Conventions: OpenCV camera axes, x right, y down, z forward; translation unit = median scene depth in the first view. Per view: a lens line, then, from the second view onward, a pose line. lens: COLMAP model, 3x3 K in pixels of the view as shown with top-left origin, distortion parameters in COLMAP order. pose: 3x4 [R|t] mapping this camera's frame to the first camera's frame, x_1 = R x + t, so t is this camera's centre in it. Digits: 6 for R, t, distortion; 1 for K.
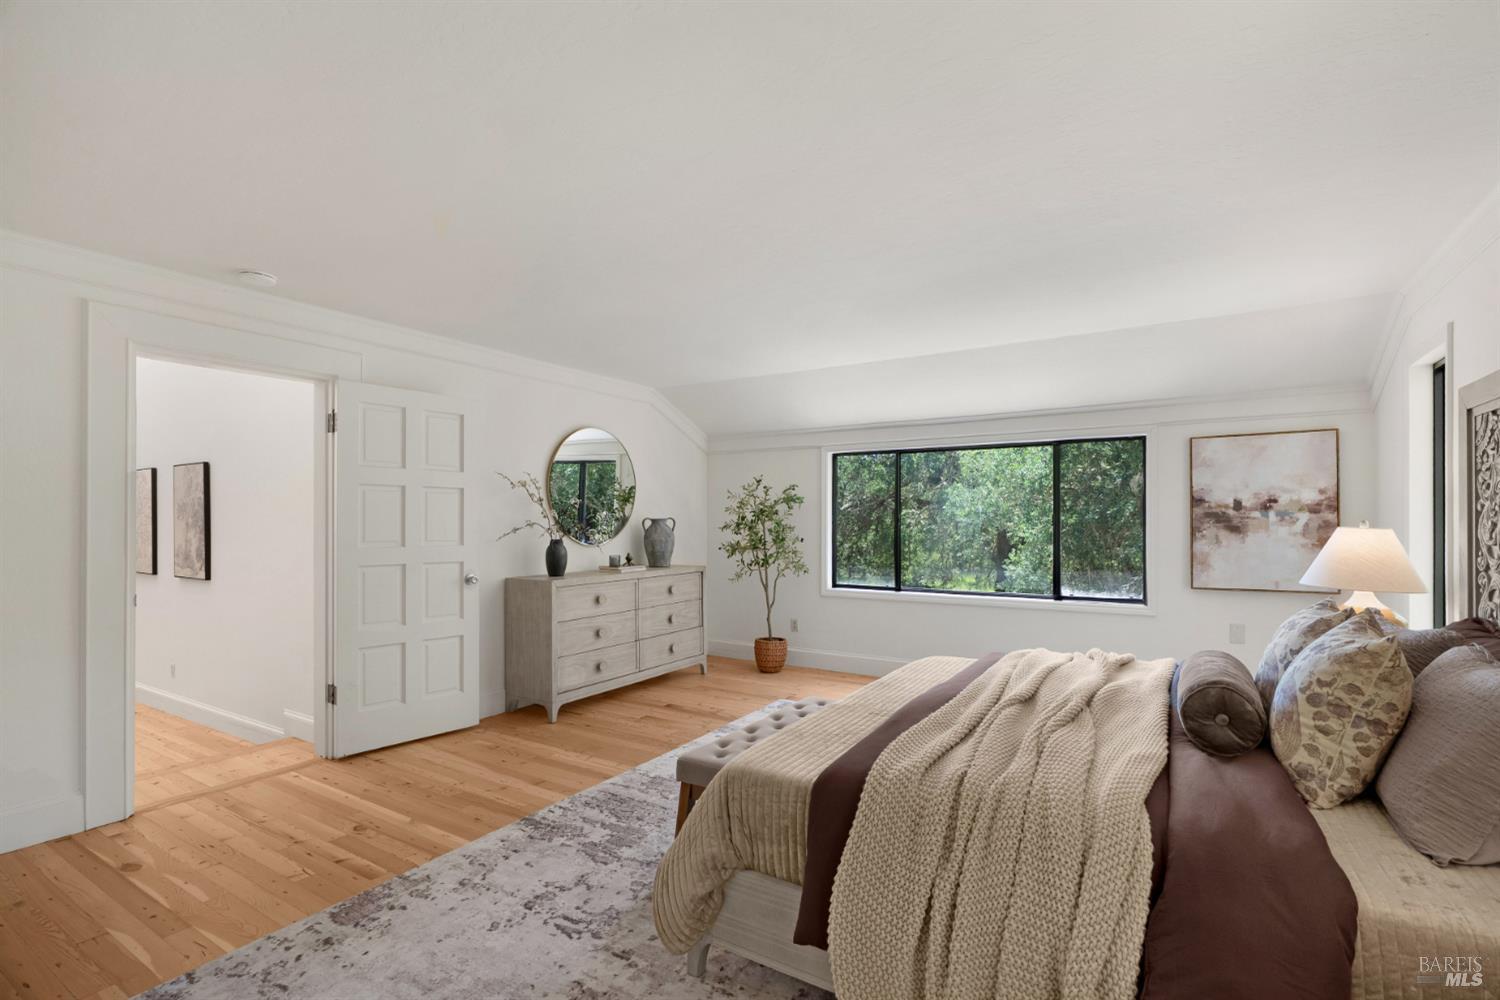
lens RADIAL K [[683.9, 0, 747.9], [0, 683.9, 524.4], [0, 0, 1]] dist [-0.011873, 0.003889]
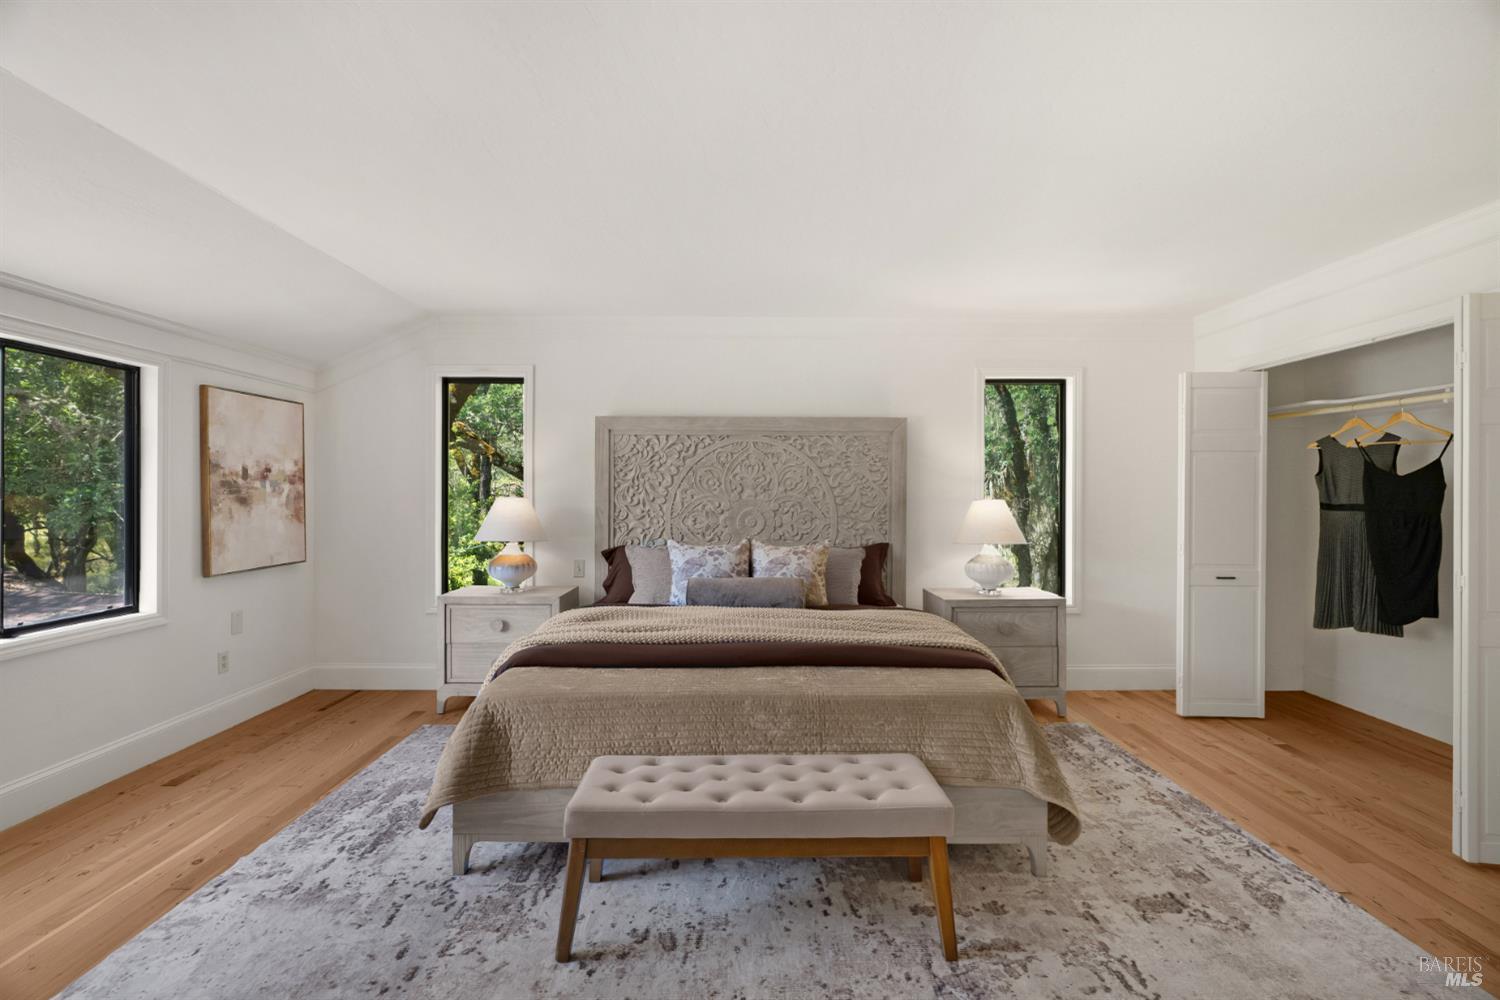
lens RADIAL K [[683.9, 0, 750.7], [0, 683.9, 491.2], [0, 0, 1]] dist [-0.011873, 0.003889]
pose [[-0.544756, 0.003615, 0.838587, -0.374469], [0.001136, 0.999993, -0.003573, -0.001731], [-0.838594, -0.000993, -0.544756, 0.971440]]
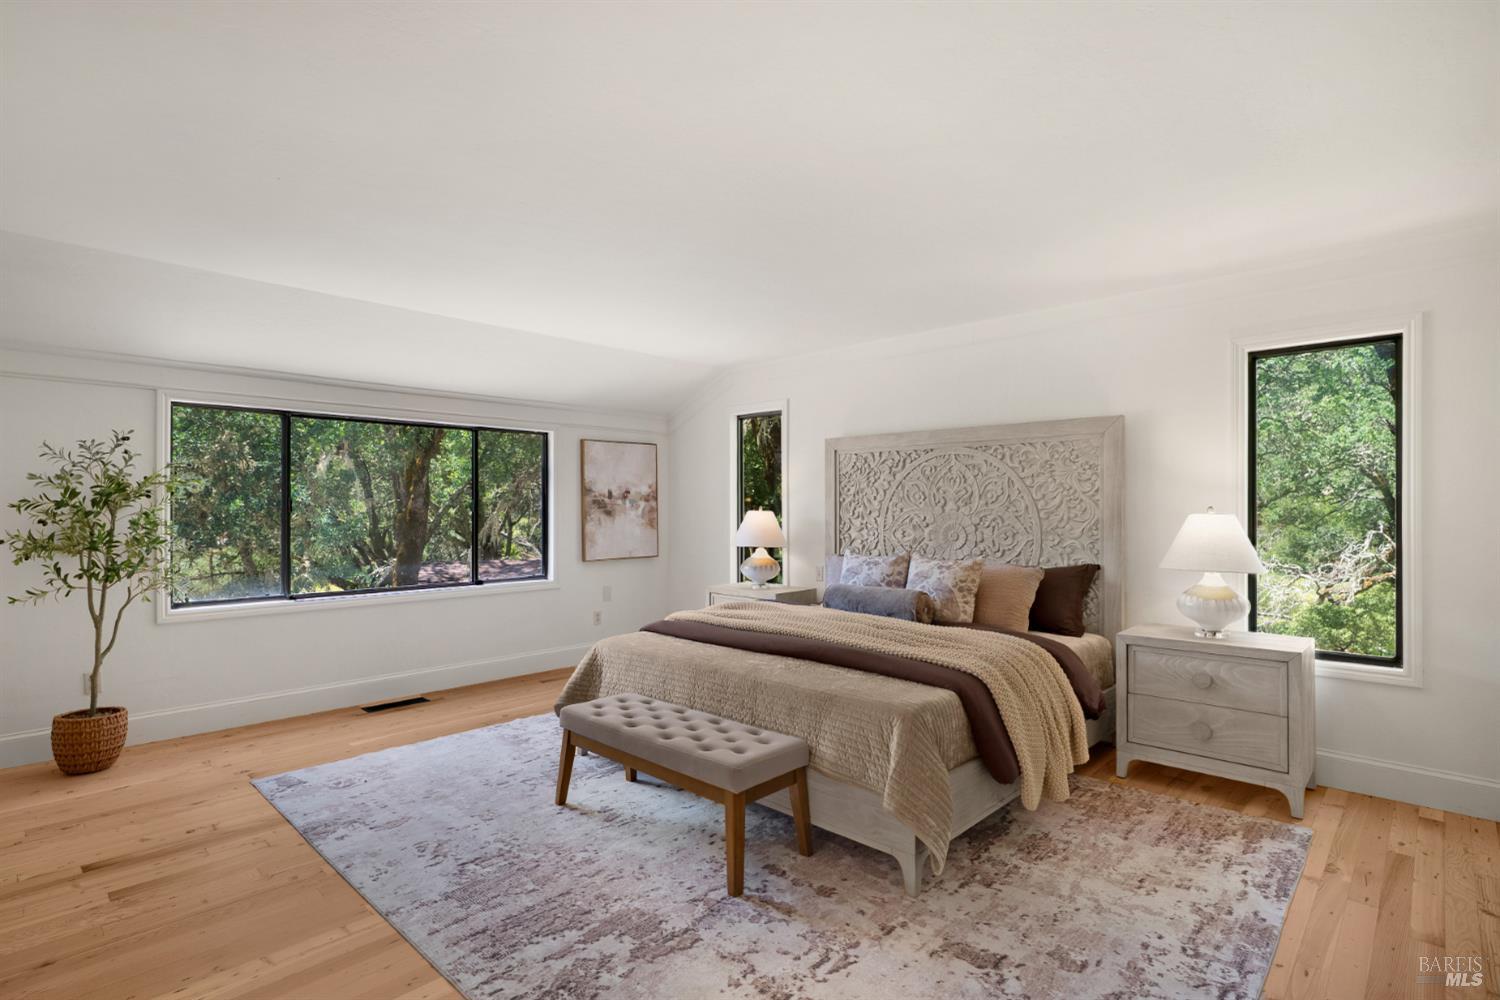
lens RADIAL K [[737.0, 0, 739.0], [0, 737.0, 505.4], [0, 0, 1]] dist [-0.008387, 0.001981]
pose [[0.207042, 0.004011, 0.978324, -0.642618], [0.003819, 0.999981, -0.004908, 0.000002], [-0.978325, 0.004752, 0.207023, 0.483352]]
